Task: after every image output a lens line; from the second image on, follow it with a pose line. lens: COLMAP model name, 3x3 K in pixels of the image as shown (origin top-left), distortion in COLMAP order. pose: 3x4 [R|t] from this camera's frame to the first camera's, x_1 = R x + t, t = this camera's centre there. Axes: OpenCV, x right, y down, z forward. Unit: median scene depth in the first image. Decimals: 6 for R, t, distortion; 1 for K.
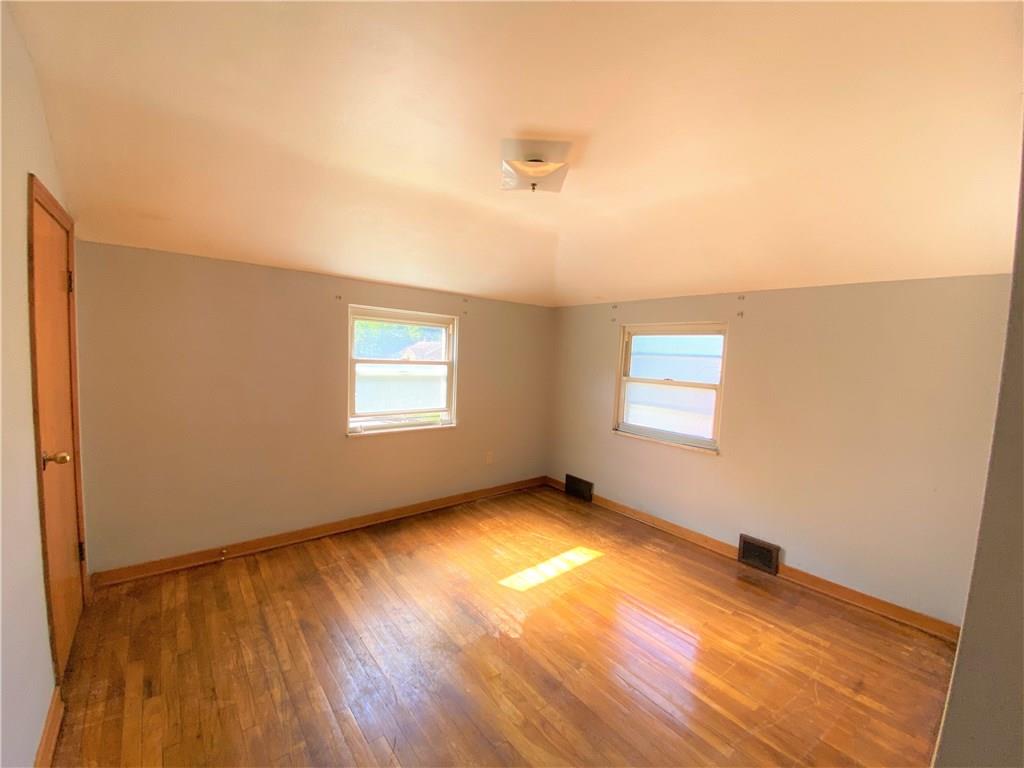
lens RADIAL K [[416.6, 0, 507.4], [0, 416.6, 387.0], [0, 0, 1]] dist [0.029000, -0.024446]
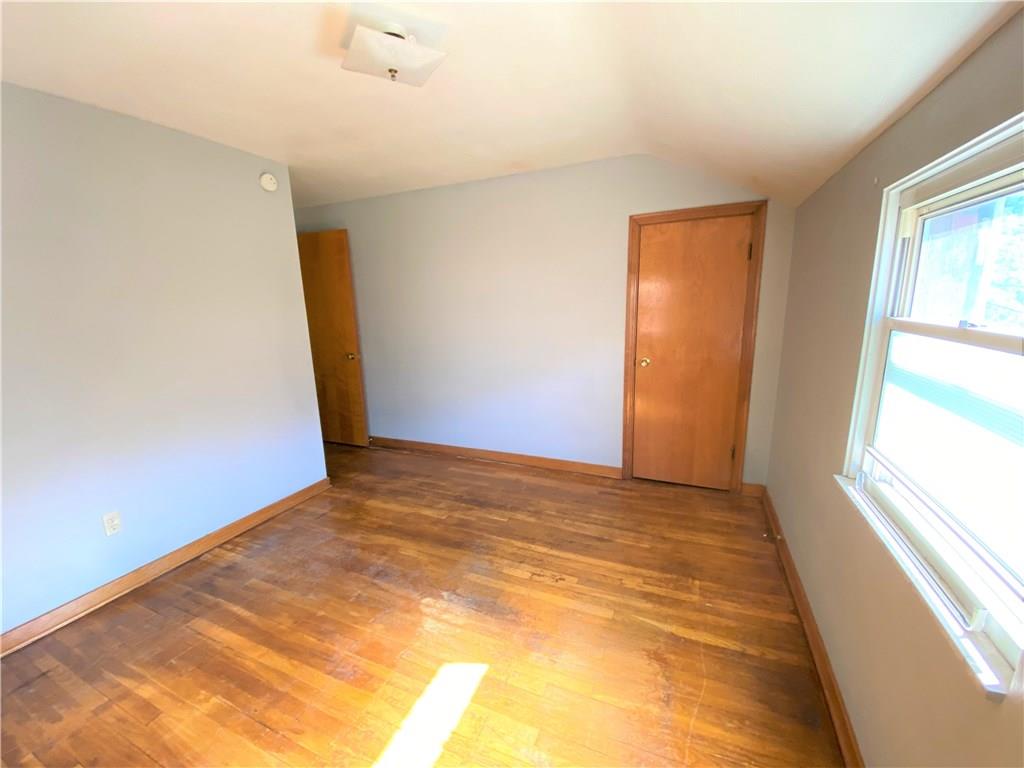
lens RADIAL K [[416.6, 0, 507.4], [0, 416.6, 387.0], [0, 0, 1]] dist [0.029000, -0.024446]
pose [[-0.888405, 0.076683, -0.452611, 0.241614], [-0.047062, 0.965541, 0.255962, -0.128317], [0.456642, 0.248698, -0.854182, 1.719919]]
